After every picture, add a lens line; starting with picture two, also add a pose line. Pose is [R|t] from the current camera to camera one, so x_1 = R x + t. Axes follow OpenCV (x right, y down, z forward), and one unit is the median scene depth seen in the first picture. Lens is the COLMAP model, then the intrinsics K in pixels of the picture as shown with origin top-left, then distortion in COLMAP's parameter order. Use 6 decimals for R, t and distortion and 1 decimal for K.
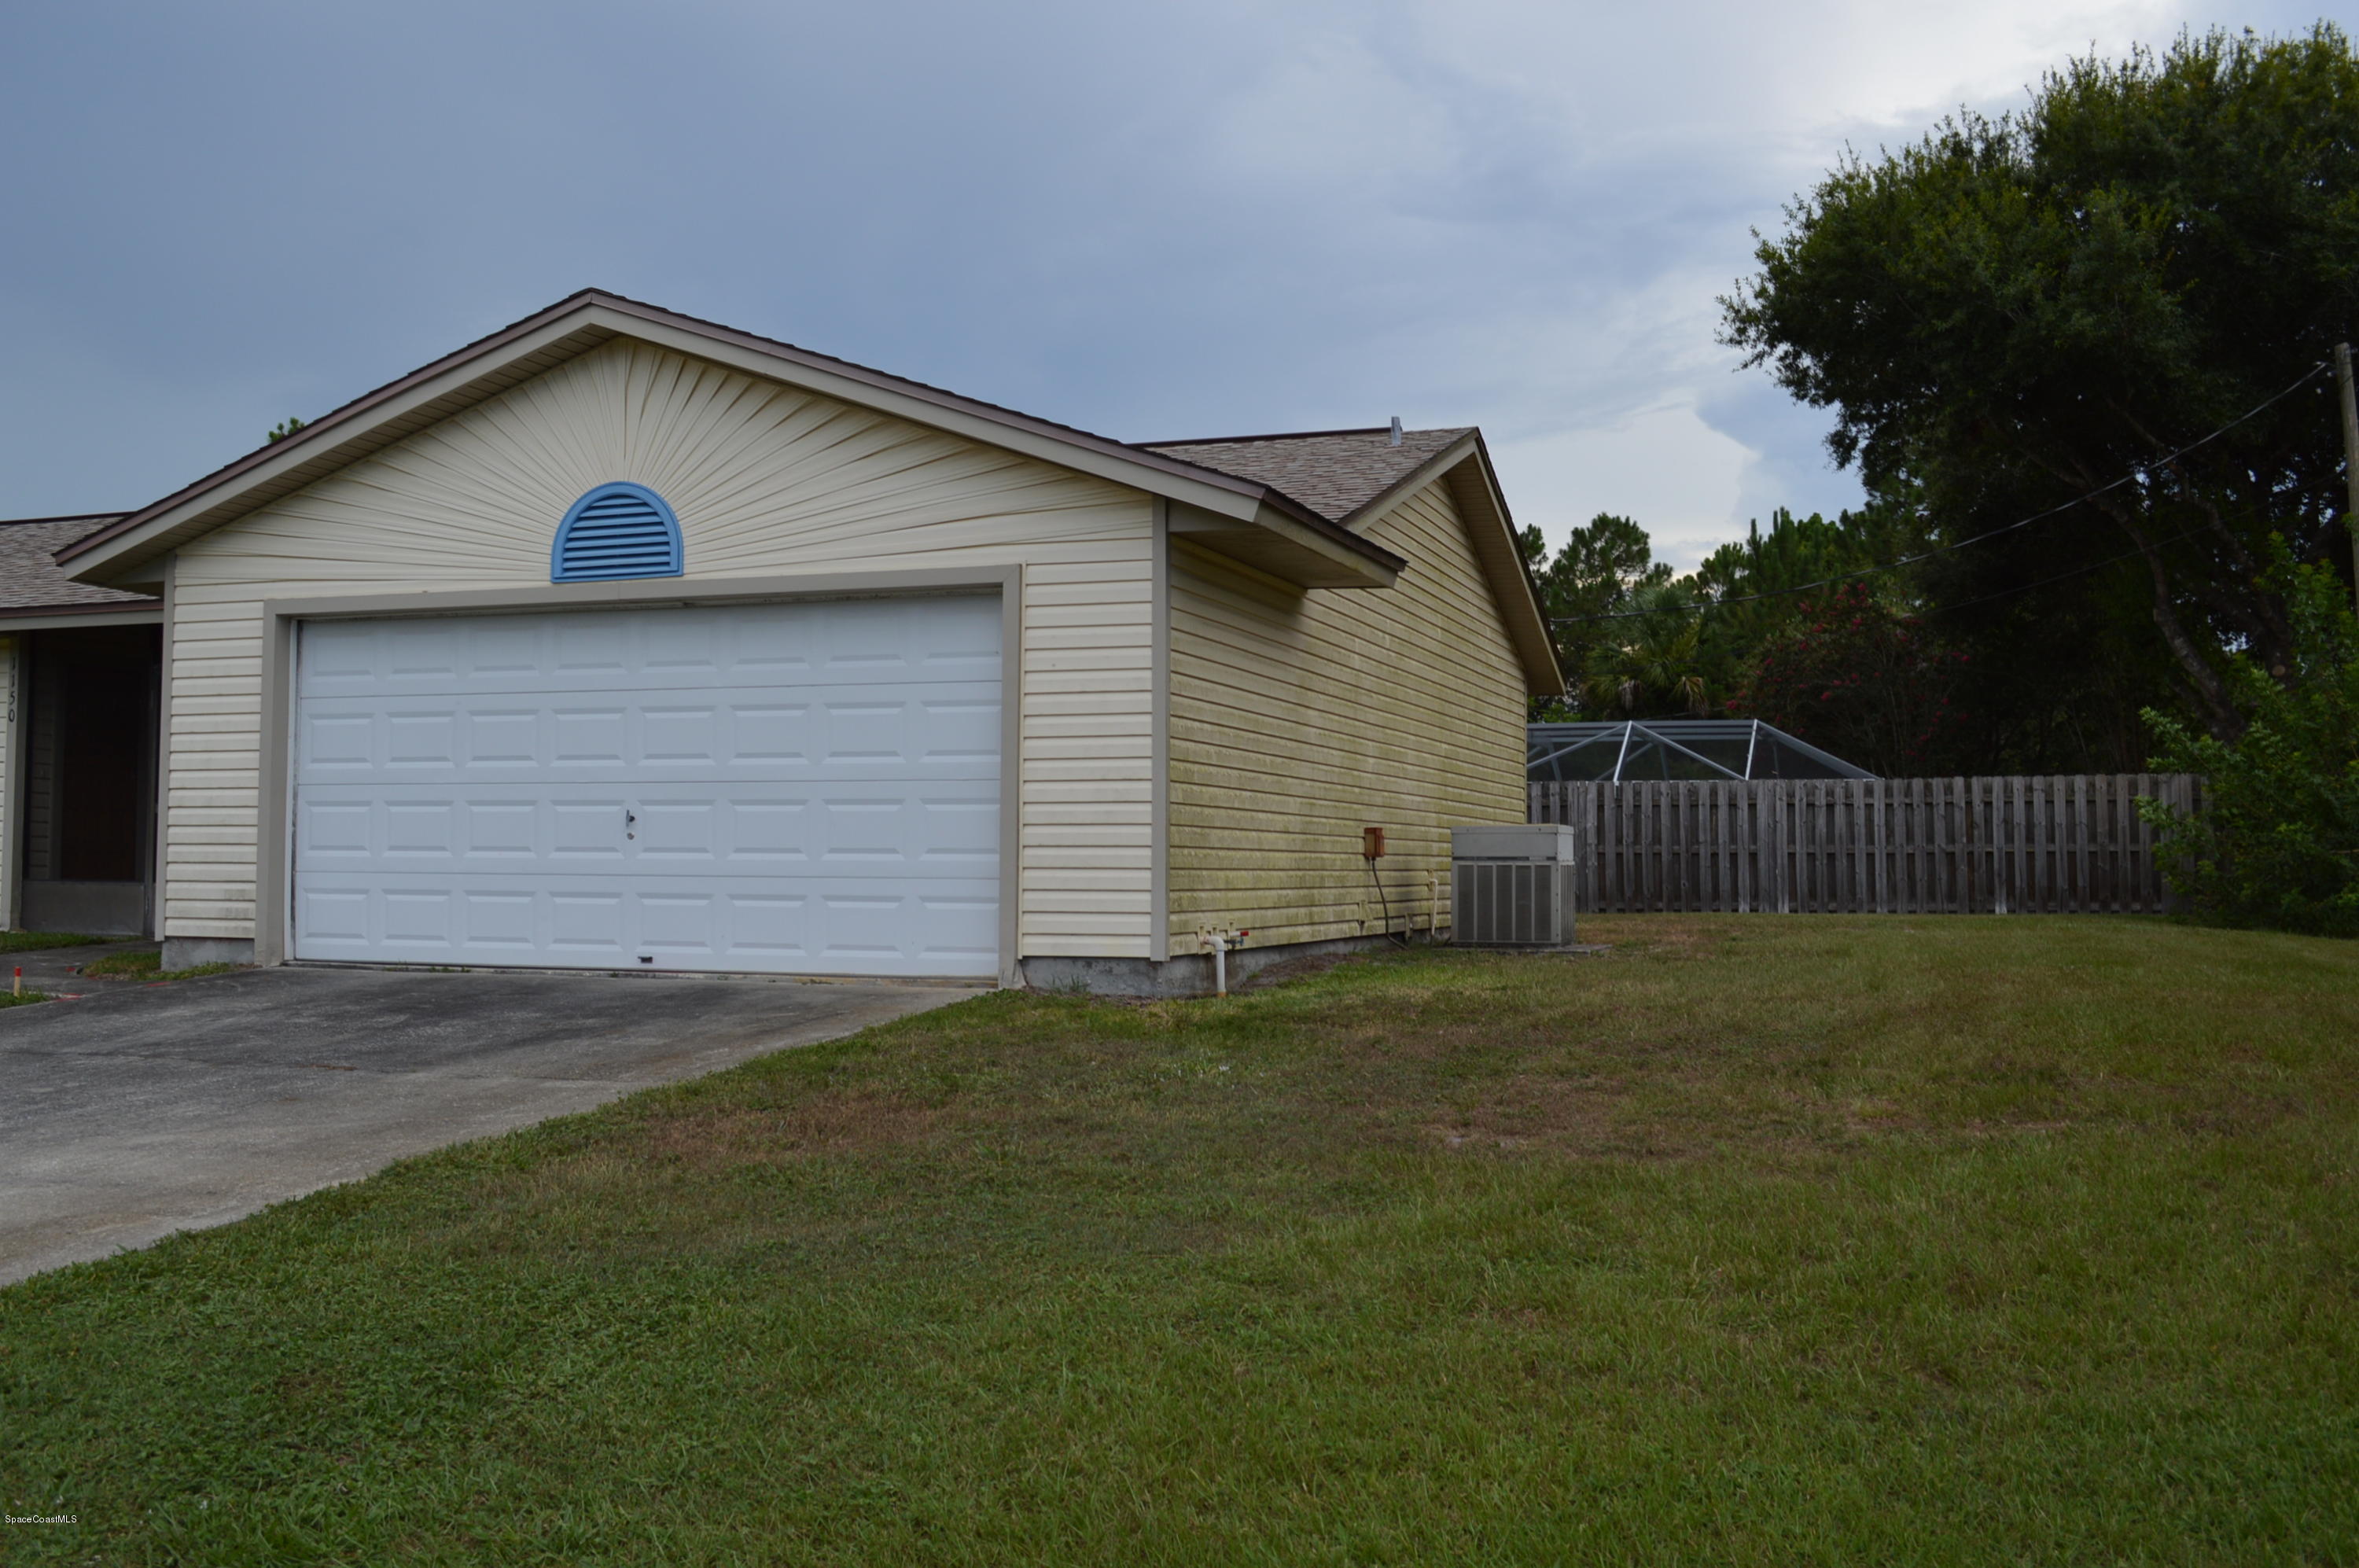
lens RADIAL K [[2234.2, 0, 1181.0], [0, 2234.2, 774.3], [0, 0, 1]] dist [-0.083622, 0.000000]
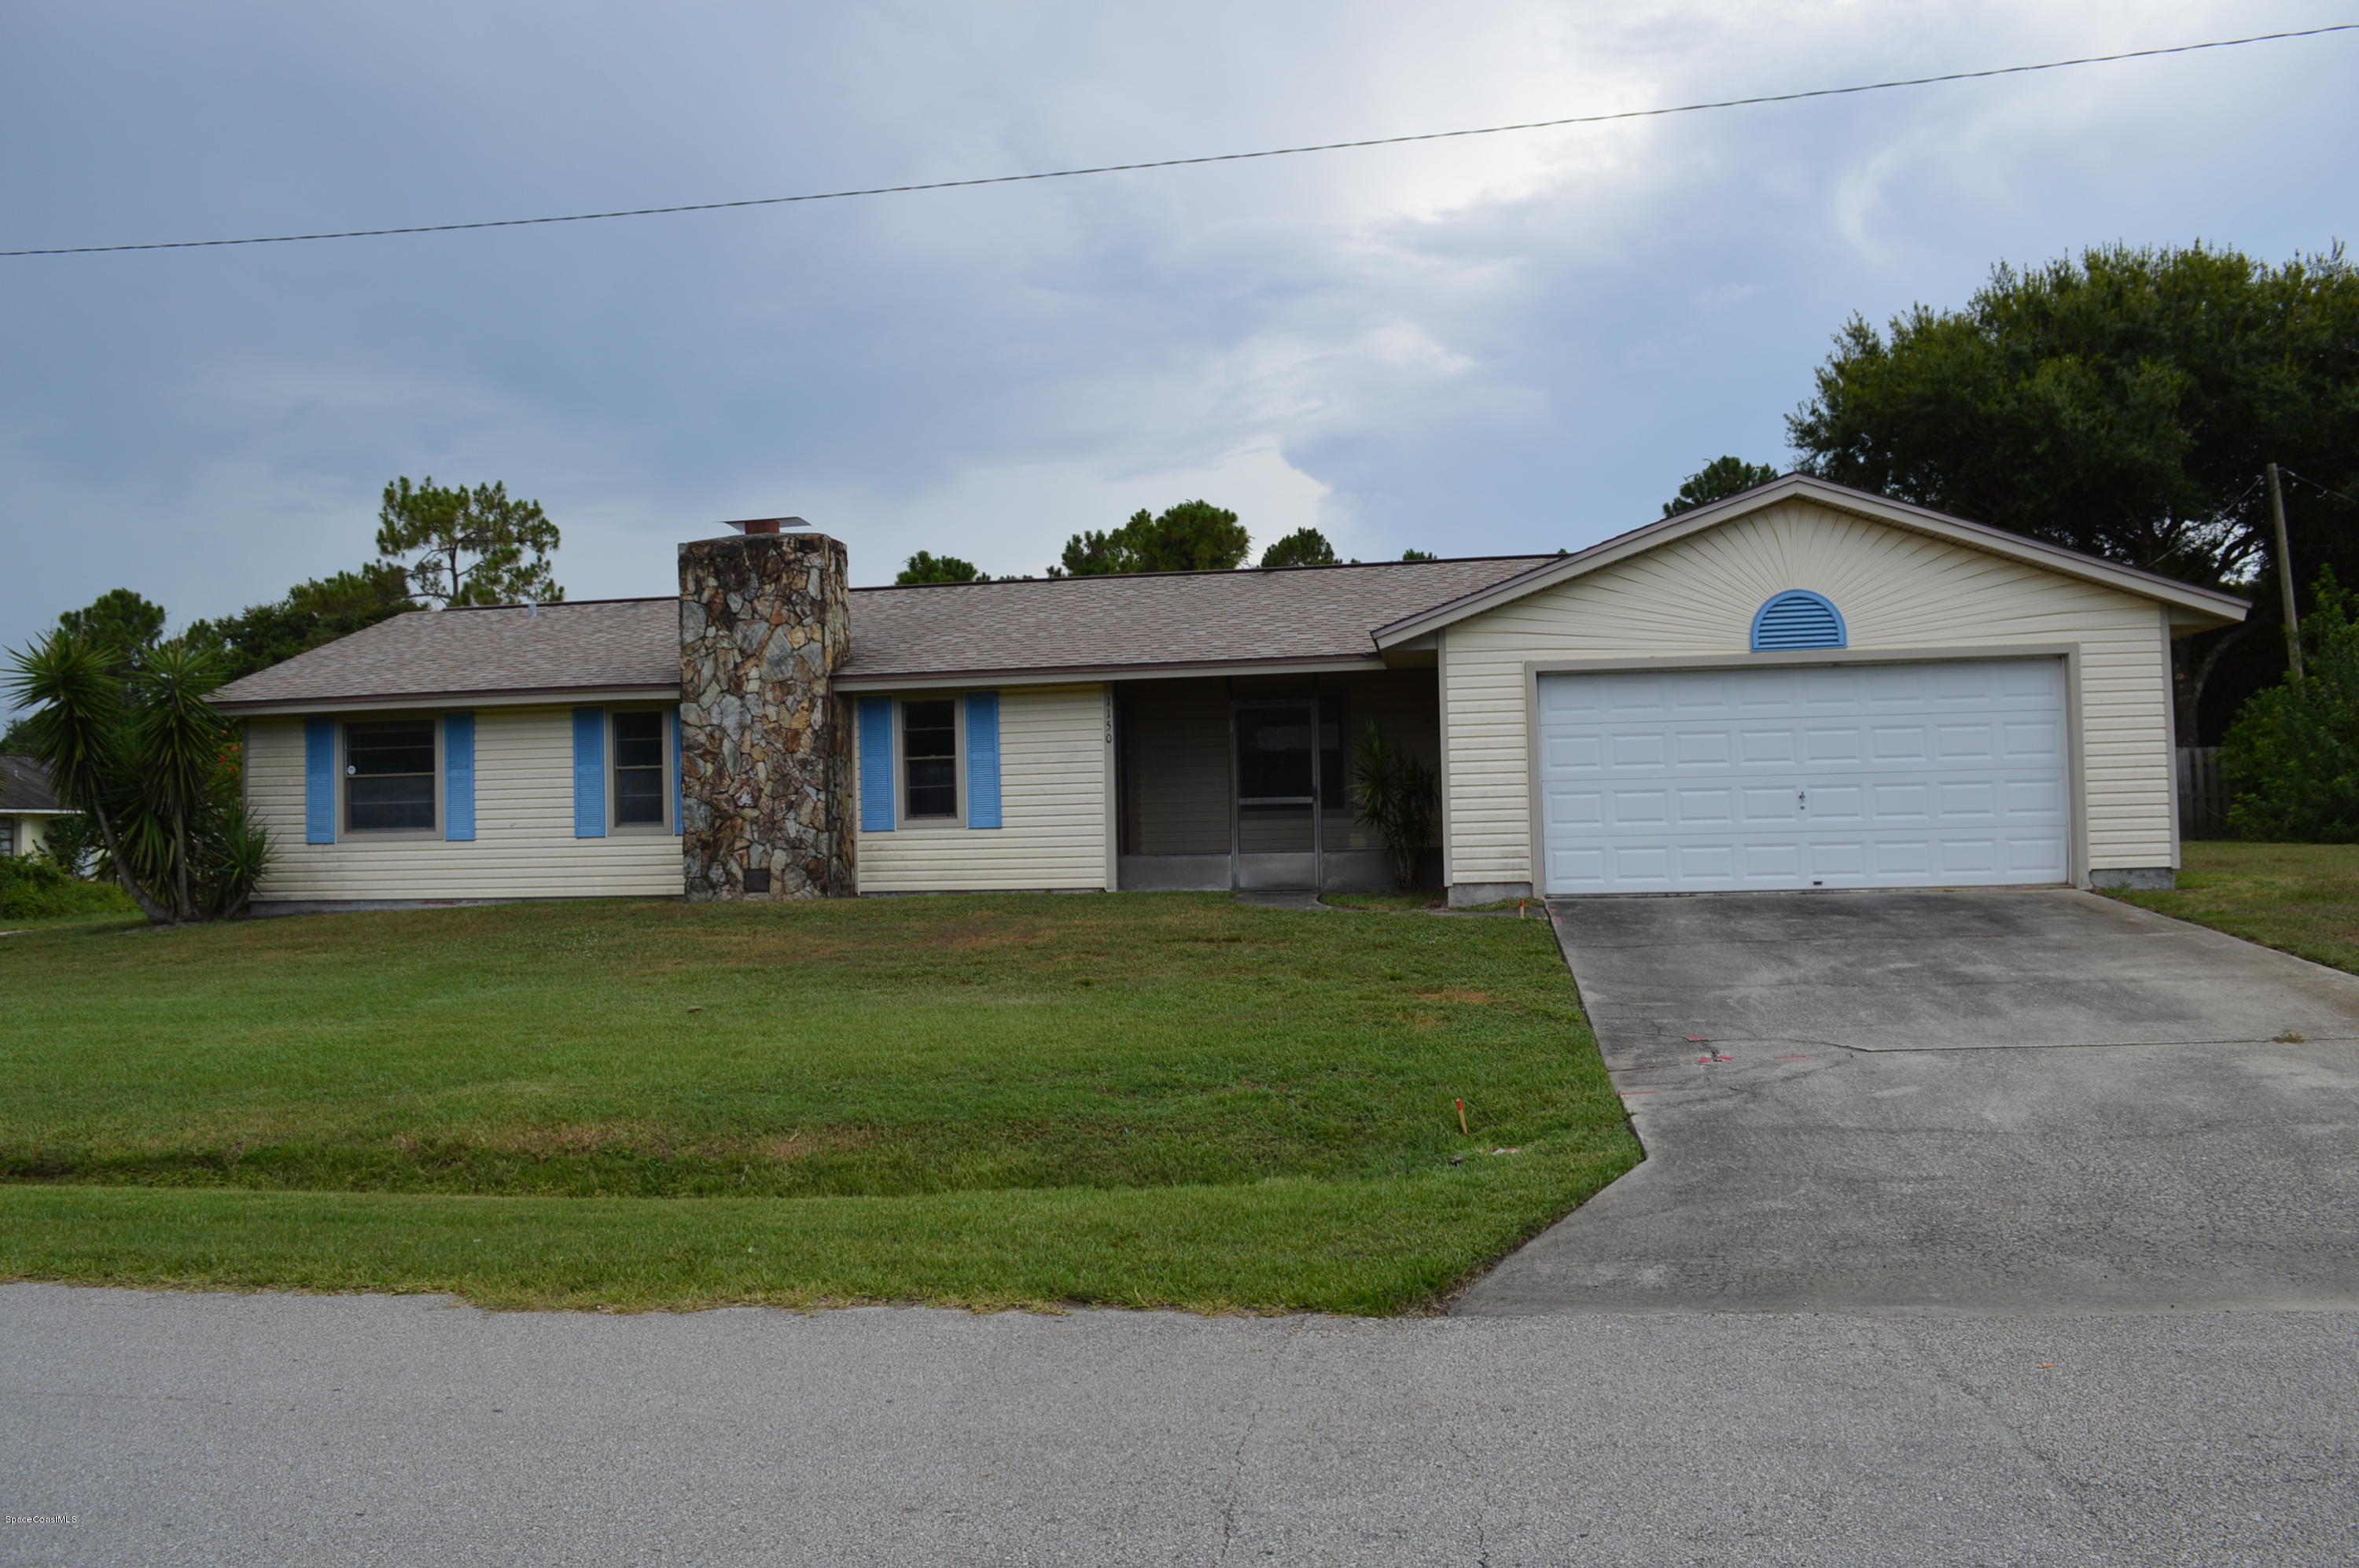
lens RADIAL K [[1870.2, 0, 1192.5], [0, 1870.2, 775.9], [0, 0, 1]] dist [-0.074969, -0.001098]
pose [[0.983294, -0.023304, 0.180524, -0.892752], [0.021447, 0.999695, 0.012233, -0.020602], [-0.180754, -0.008157, 0.983494, -0.240331]]
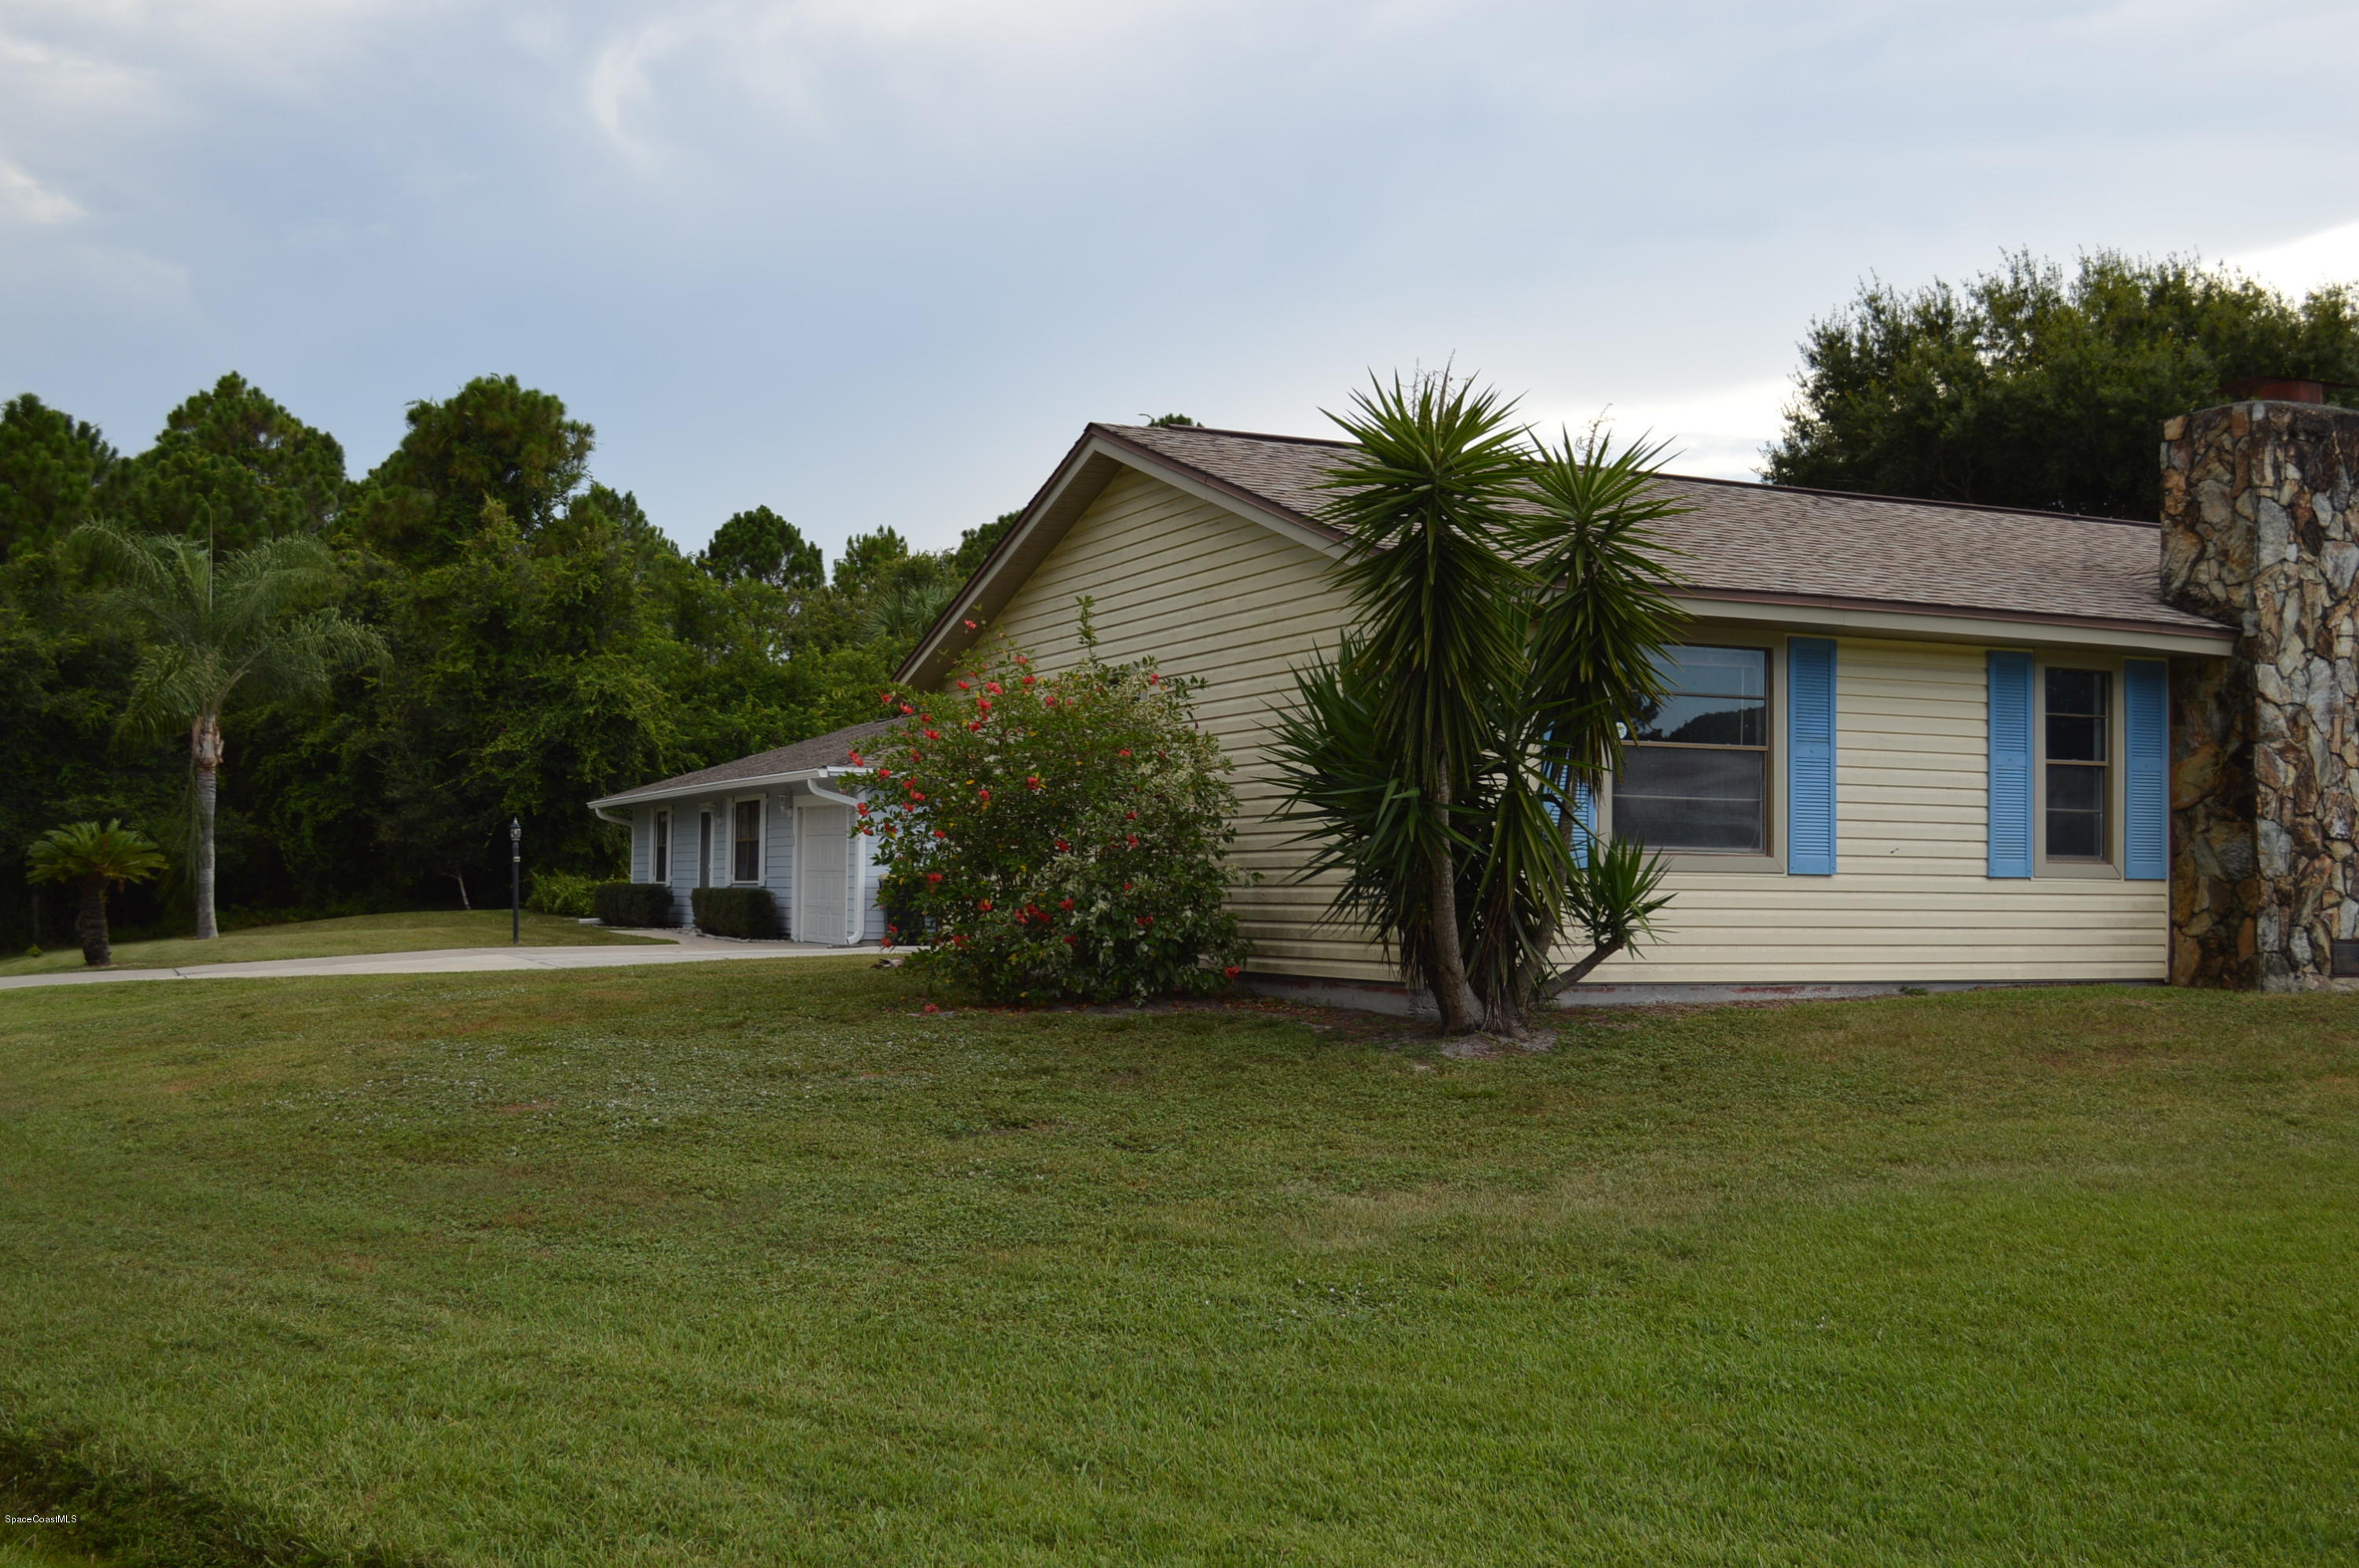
lens RADIAL K [[2487.8, 0, 1168.8], [0, 2487.8, 773.0], [0, 0, 1]] dist [-0.056579, 0.000000]
pose [[0.719429, 0.034069, 0.693729, -2.285623], [-0.038619, 0.999213, -0.009022, 0.016222], [-0.693491, -0.020300, 0.720179, 0.844621]]
